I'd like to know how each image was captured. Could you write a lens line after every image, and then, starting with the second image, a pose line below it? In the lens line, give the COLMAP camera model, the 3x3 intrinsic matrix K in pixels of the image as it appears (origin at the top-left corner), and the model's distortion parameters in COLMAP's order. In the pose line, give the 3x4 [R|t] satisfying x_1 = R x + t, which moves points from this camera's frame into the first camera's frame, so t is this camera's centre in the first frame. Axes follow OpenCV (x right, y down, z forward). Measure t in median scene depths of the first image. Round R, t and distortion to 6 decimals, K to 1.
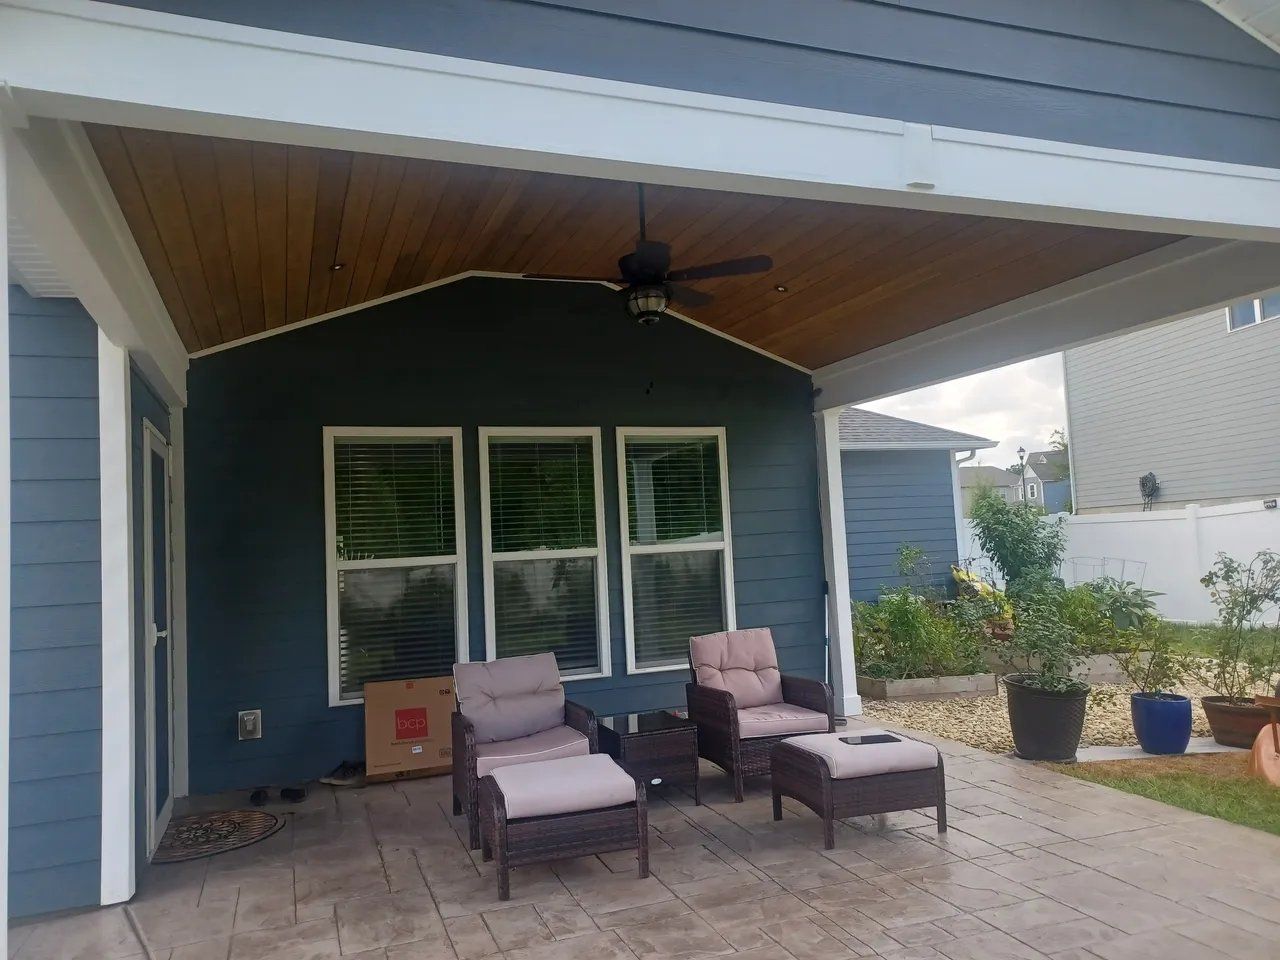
lens RADIAL K [[948.3, 0, 651.4], [0, 948.3, 477.2], [0, 0, 1]] dist [0.074159, -0.061669]
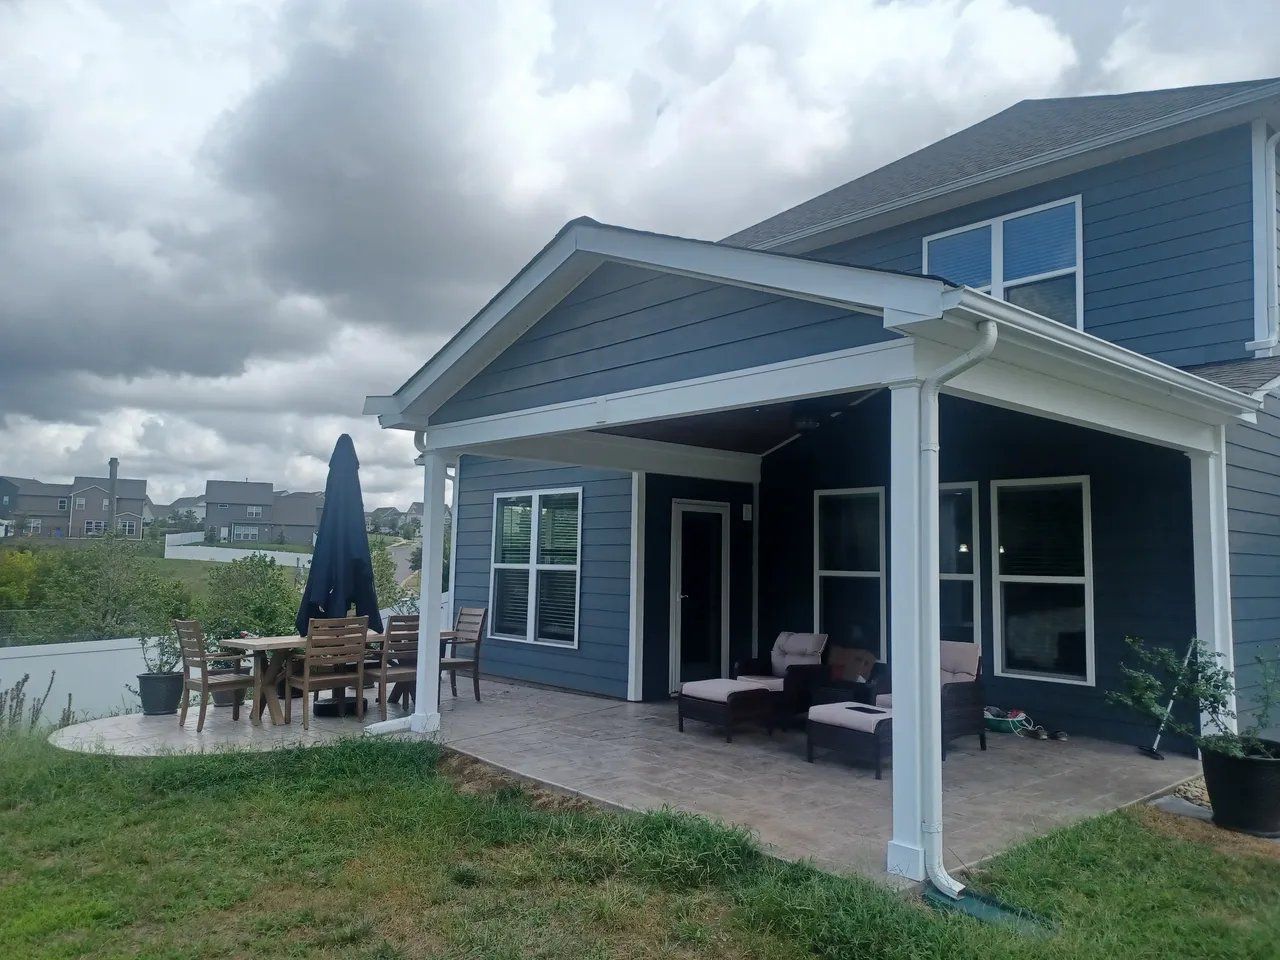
lens RADIAL K [[951.0, 0, 636.2], [0, 951.0, 477.4], [0, 0, 1]] dist [0.071232, -0.057826]
pose [[0.351059, -0.027690, -0.935944, 0.971359], [0.029433, 0.999395, -0.018528, -0.045199], [0.935891, -0.021044, 0.351661, 0.094151]]
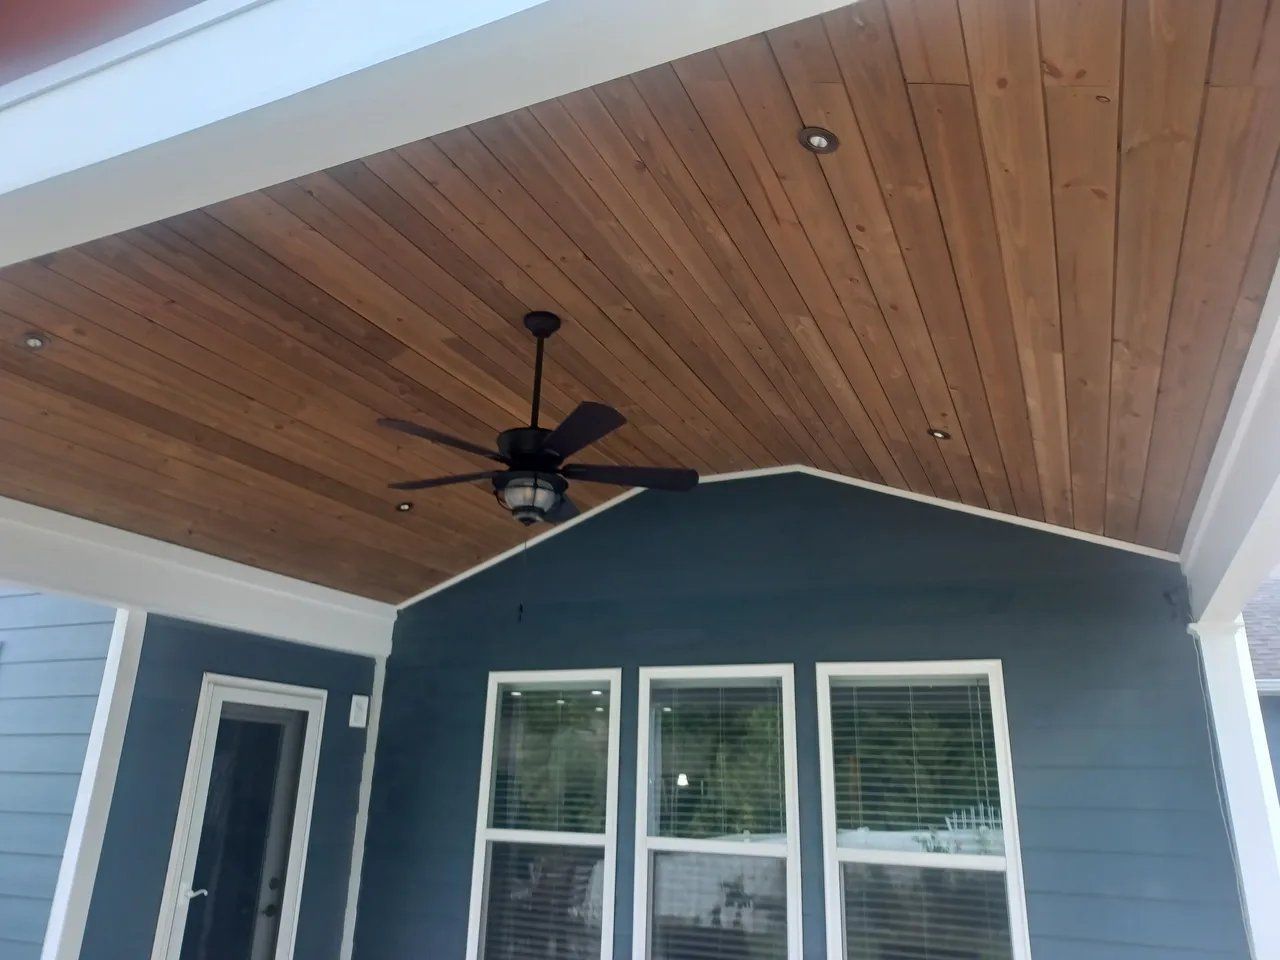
lens RADIAL K [[951.0, 0, 636.2], [0, 951.0, 477.4], [0, 0, 1]] dist [0.071232, -0.057826]
pose [[0.682400, -0.162209, -0.712754, 0.389554], [-0.017034, 0.971274, -0.237352, -0.015803], [0.730780, 0.174111, 0.660035, 0.389433]]
